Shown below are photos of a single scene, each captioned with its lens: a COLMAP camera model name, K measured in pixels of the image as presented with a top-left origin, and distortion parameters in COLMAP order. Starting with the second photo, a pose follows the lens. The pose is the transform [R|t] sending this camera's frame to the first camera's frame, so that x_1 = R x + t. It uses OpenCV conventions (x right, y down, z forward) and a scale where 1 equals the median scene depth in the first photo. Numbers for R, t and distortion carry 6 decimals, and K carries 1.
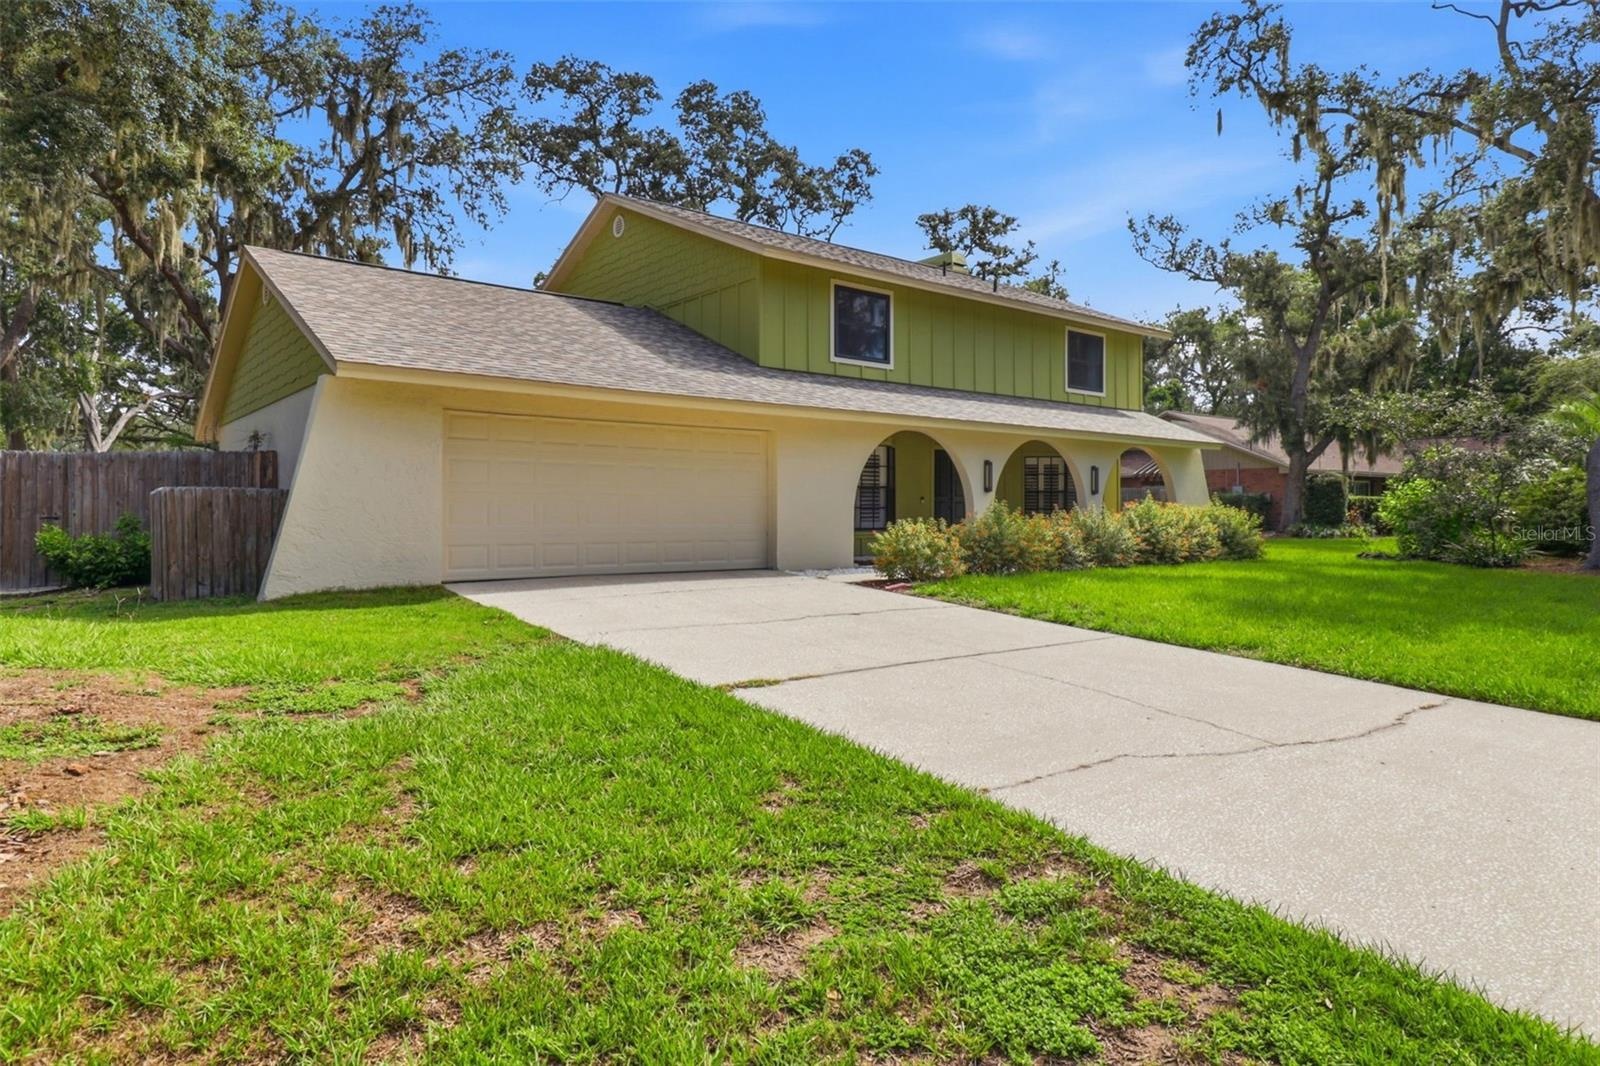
lens RADIAL K [[1116.9, 0, 800.0], [0, 1116.9, 533.0], [0, 0, 1]] dist [-0.003929, -0.003584]
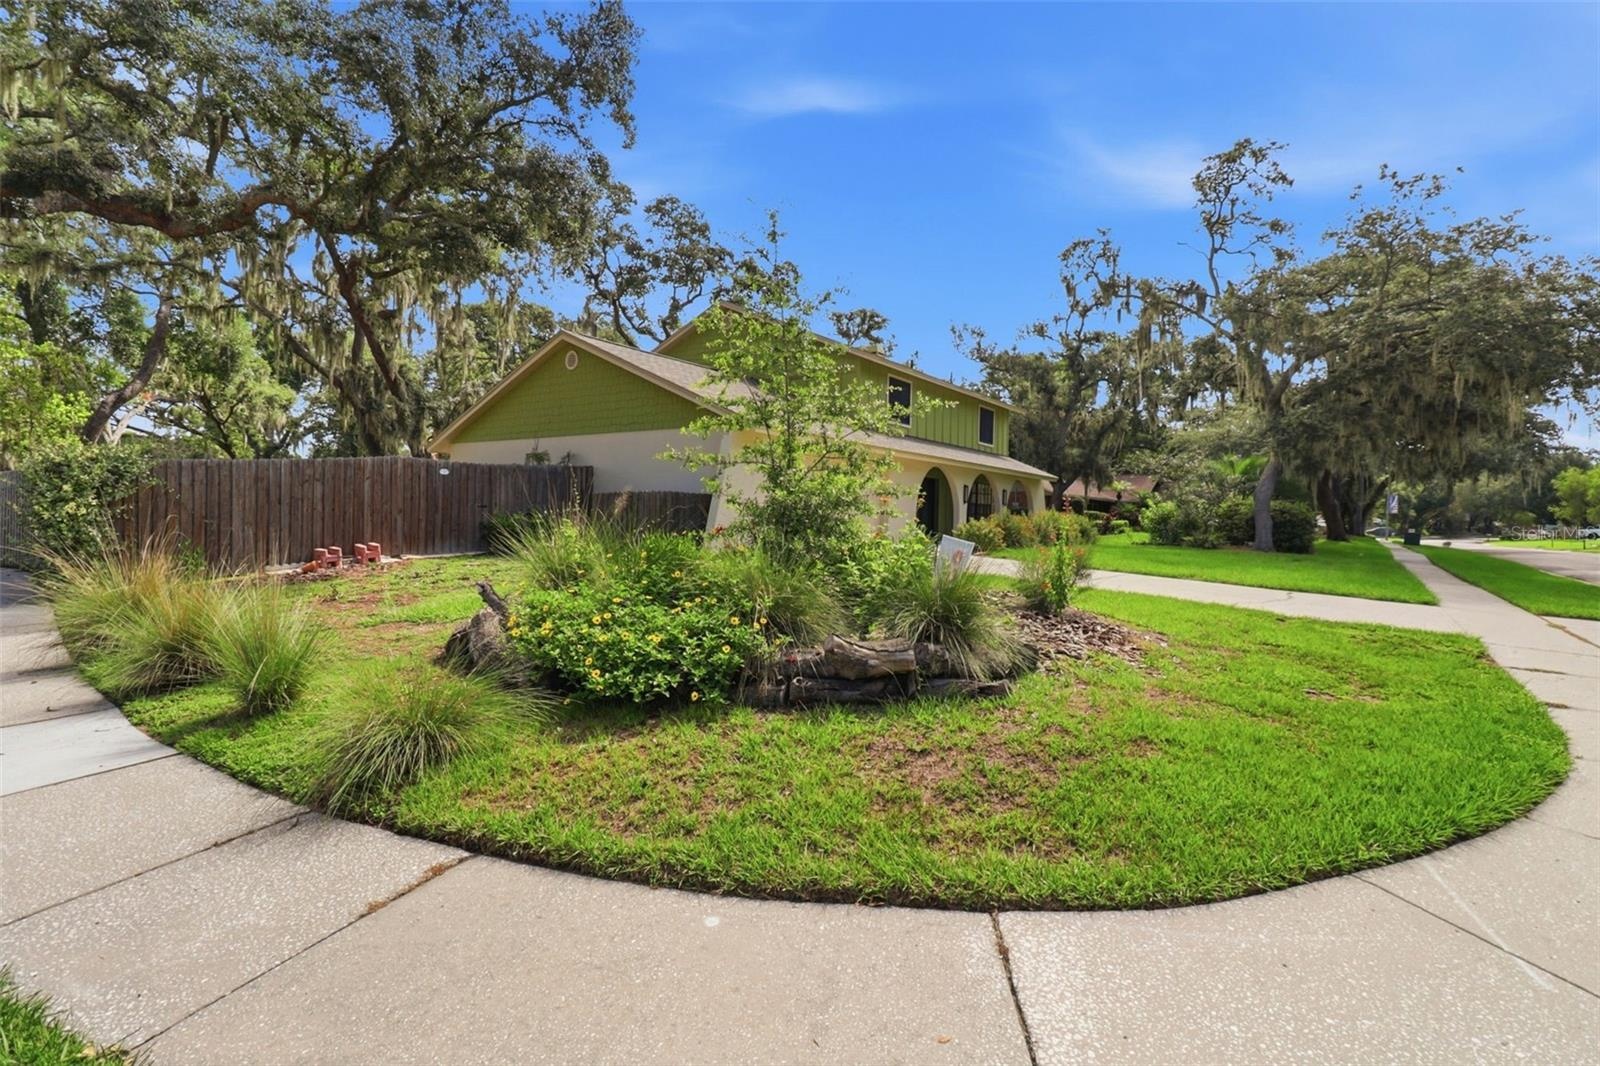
lens RADIAL K [[1116.9, 0, 800.0], [0, 1116.9, 533.0], [0, 0, 1]] dist [-0.003929, -0.003584]
pose [[0.921491, 0.008249, 0.388313, -0.517761], [-0.000276, 0.999788, -0.020584, 0.030938], [-0.388400, 0.018860, 0.921298, -0.323647]]
